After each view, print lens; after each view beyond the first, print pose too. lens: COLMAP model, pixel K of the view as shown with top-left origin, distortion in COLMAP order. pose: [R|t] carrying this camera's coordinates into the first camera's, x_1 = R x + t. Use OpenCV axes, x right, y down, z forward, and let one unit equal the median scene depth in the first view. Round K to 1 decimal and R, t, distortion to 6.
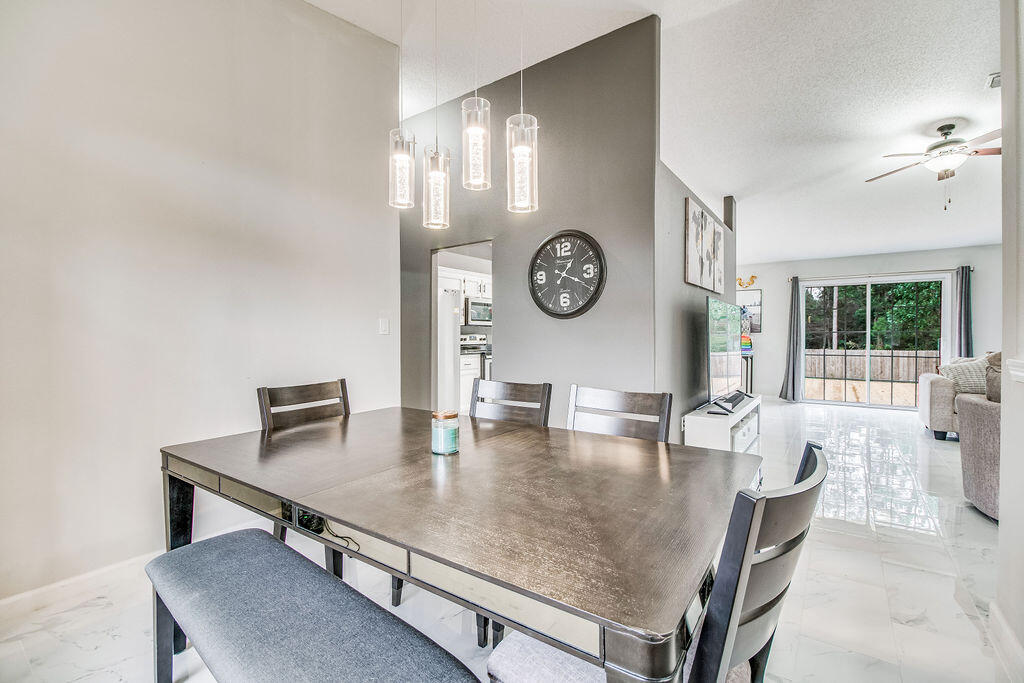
lens RADIAL K [[447.4, 0, 511.9], [0, 447.4, 330.8], [0, 0, 1]] dist [0.001891, -0.008813]
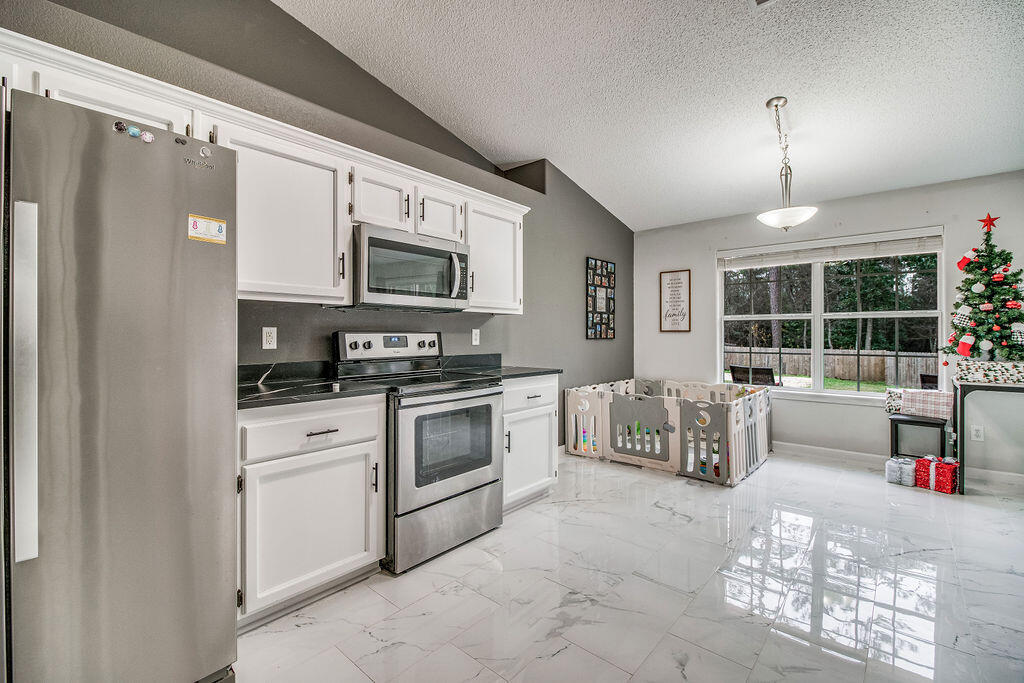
lens RADIAL K [[446.4, 0, 508.9], [0, 446.4, 336.2], [0, 0, 1]] dist [0.000740, -0.000270]
pose [[0.995609, 0.002506, -0.093571, 0.049834], [-0.001052, 0.999878, 0.015582, 0.006002], [0.093599, -0.015416, 0.995491, 0.684416]]
